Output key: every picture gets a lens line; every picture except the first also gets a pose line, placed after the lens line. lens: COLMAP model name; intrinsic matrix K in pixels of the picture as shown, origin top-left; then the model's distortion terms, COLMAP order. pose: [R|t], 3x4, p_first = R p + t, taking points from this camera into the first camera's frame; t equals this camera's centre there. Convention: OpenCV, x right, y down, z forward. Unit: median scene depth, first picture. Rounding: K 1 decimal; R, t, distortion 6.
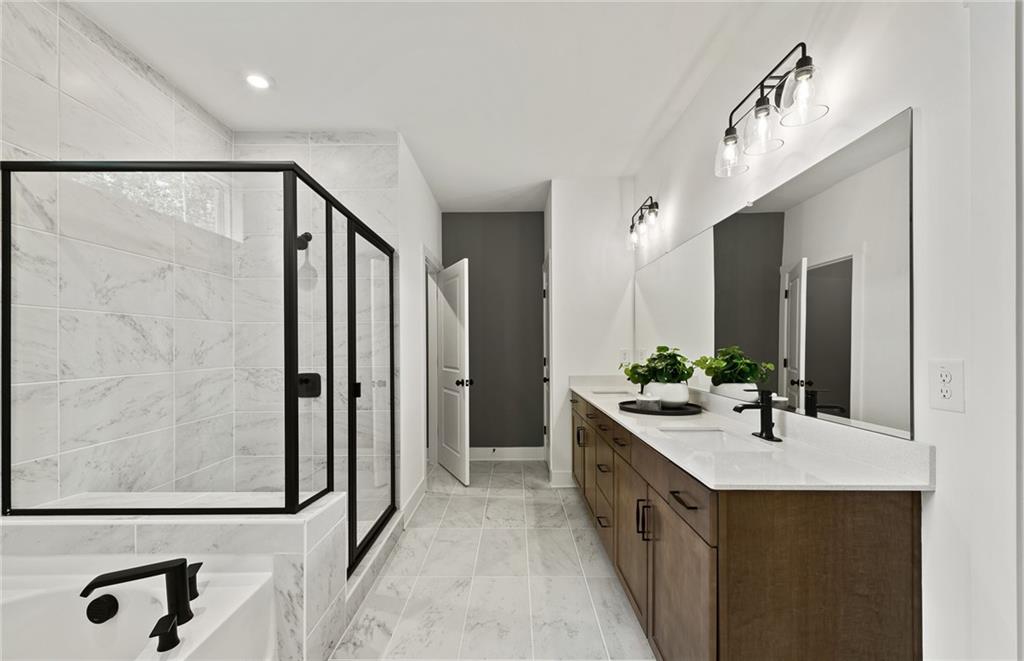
lens RADIAL K [[420.6, 0, 510.5], [0, 420.6, 344.9], [0, 0, 1]] dist [-0.001031, -0.000109]
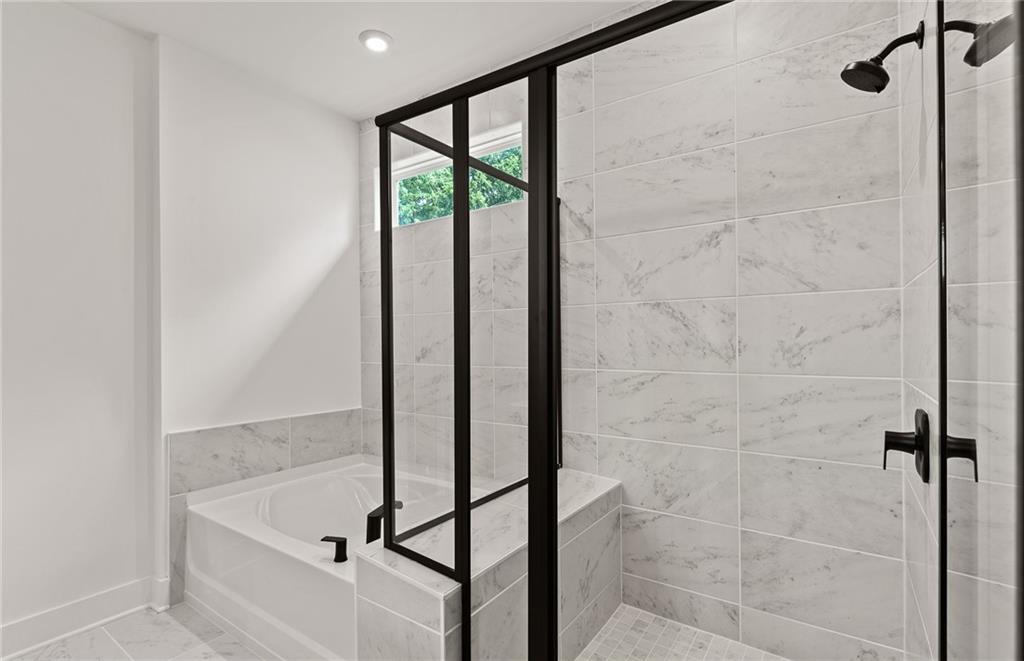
lens RADIAL K [[480.0, 0, 511.2], [0, 480.0, 339.9], [0, 0, 1]] dist [0.000303, -0.000036]
pose [[-0.576211, 0.009500, -0.817246, 0.084215], [0.011880, 0.999924, 0.003248, 0.000363], [0.817215, -0.007838, -0.576280, 1.332635]]
